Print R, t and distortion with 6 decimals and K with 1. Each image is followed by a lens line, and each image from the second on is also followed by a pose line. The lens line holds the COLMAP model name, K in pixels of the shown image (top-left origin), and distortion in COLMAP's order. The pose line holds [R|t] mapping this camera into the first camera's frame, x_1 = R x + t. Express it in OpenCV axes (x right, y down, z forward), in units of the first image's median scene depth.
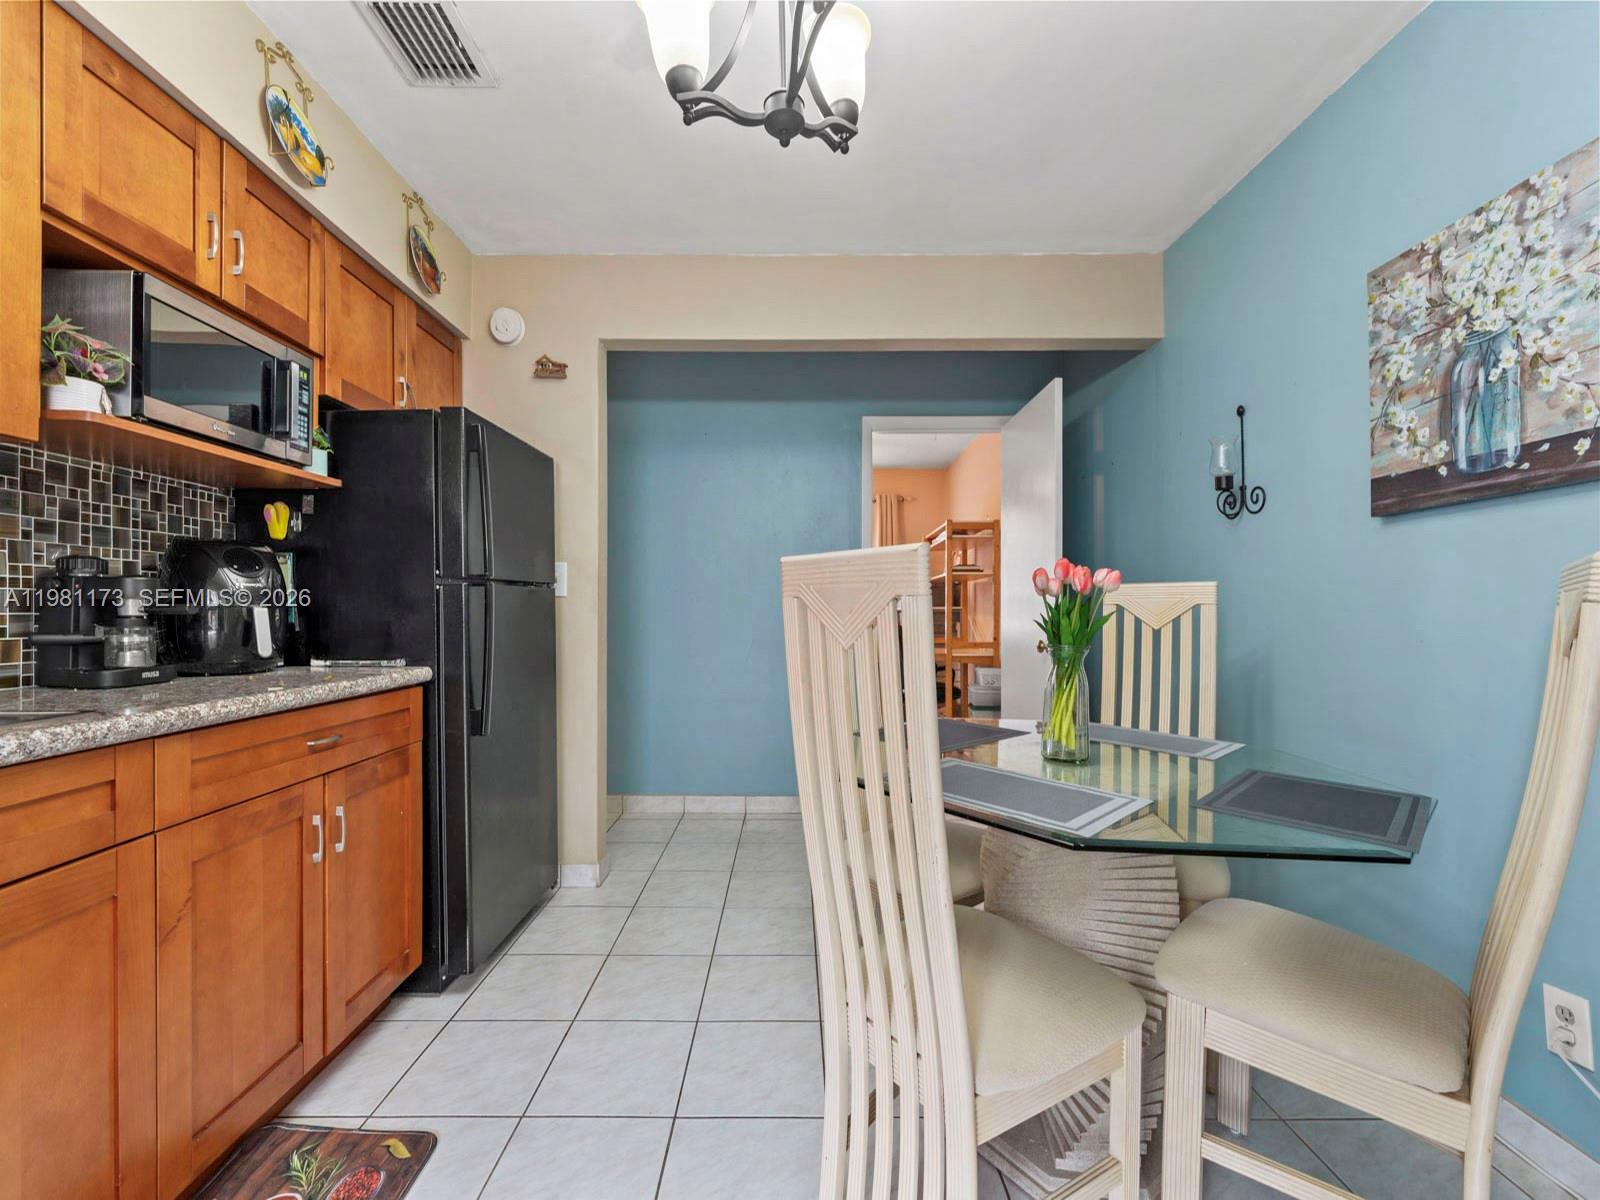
lens RADIAL K [[643.7, 0, 793.9], [0, 643.7, 611.7], [0, 0, 1]] dist [0.001869, -0.000061]
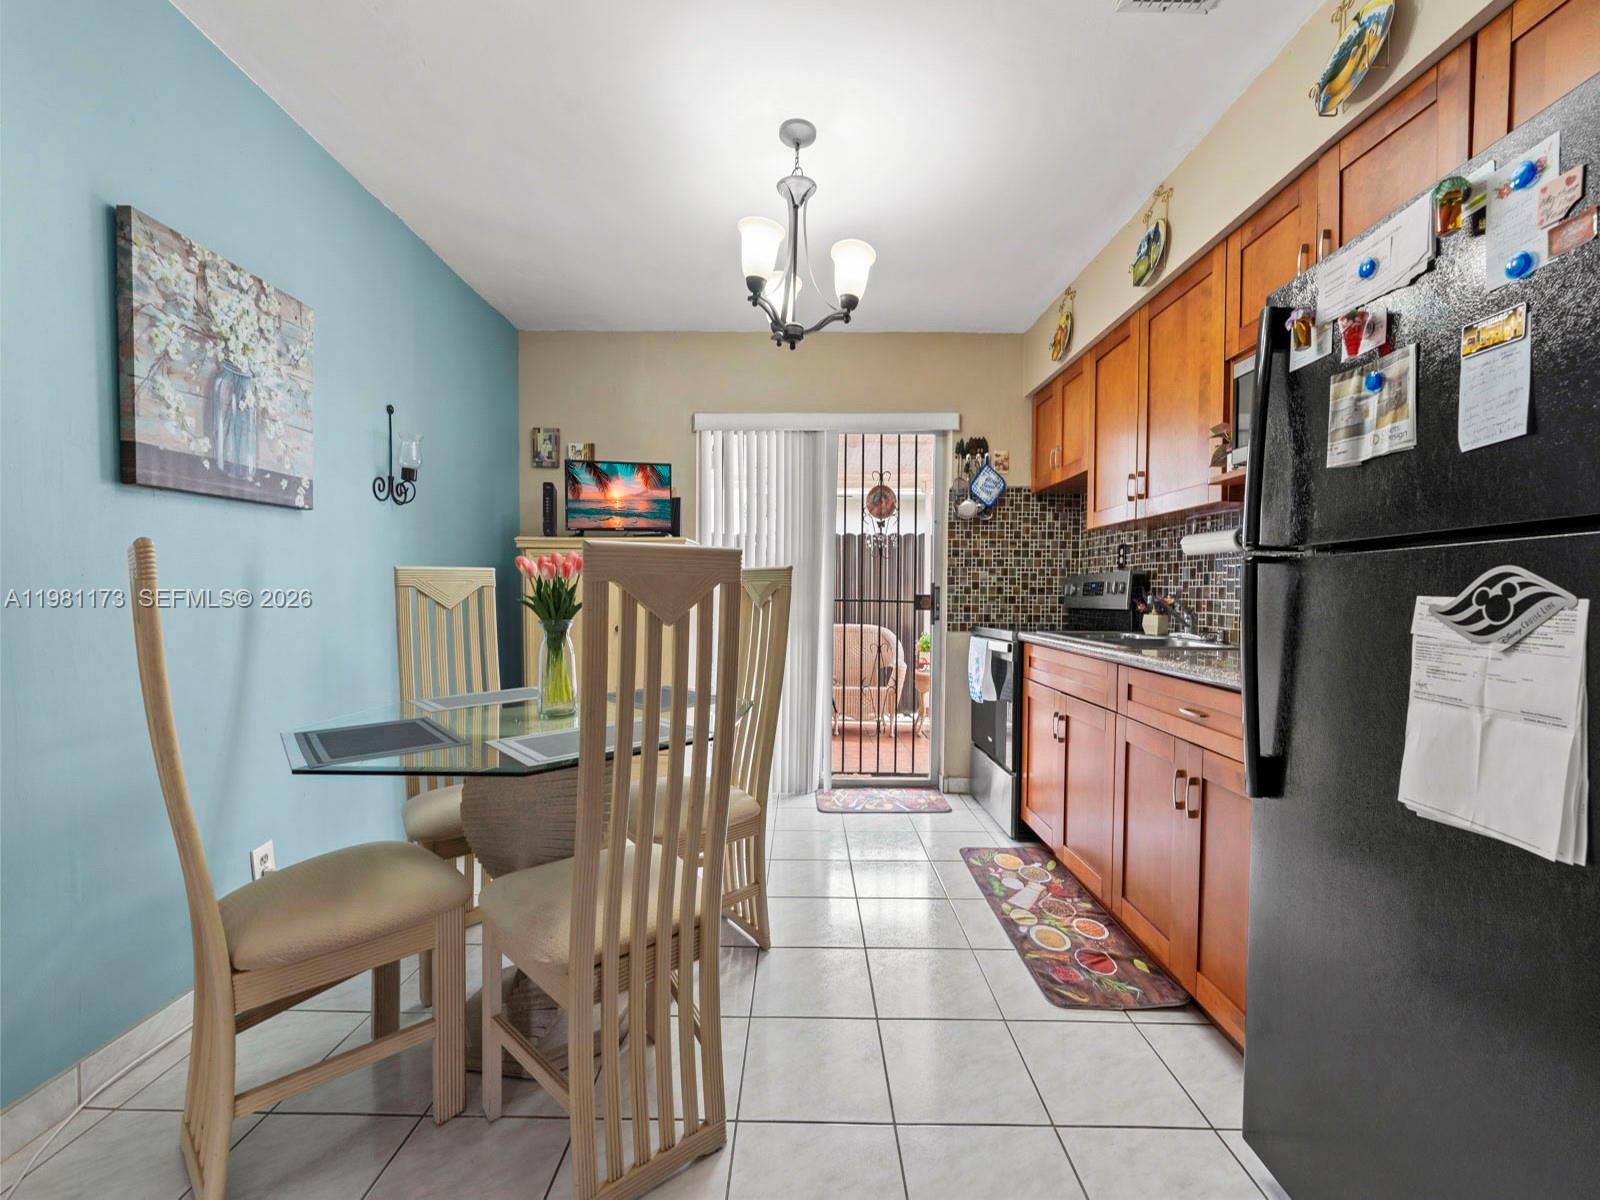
lens RADIAL K [[643.7, 0, 802.8], [0, 643.7, 605.5], [0, 0, 1]] dist [0.001869, -0.000061]
pose [[-0.999943, -0.010000, 0.003741, -0.044975], [-0.009901, 0.999618, 0.025811, -0.011171], [-0.003998, 0.025773, -0.999660, 2.235850]]
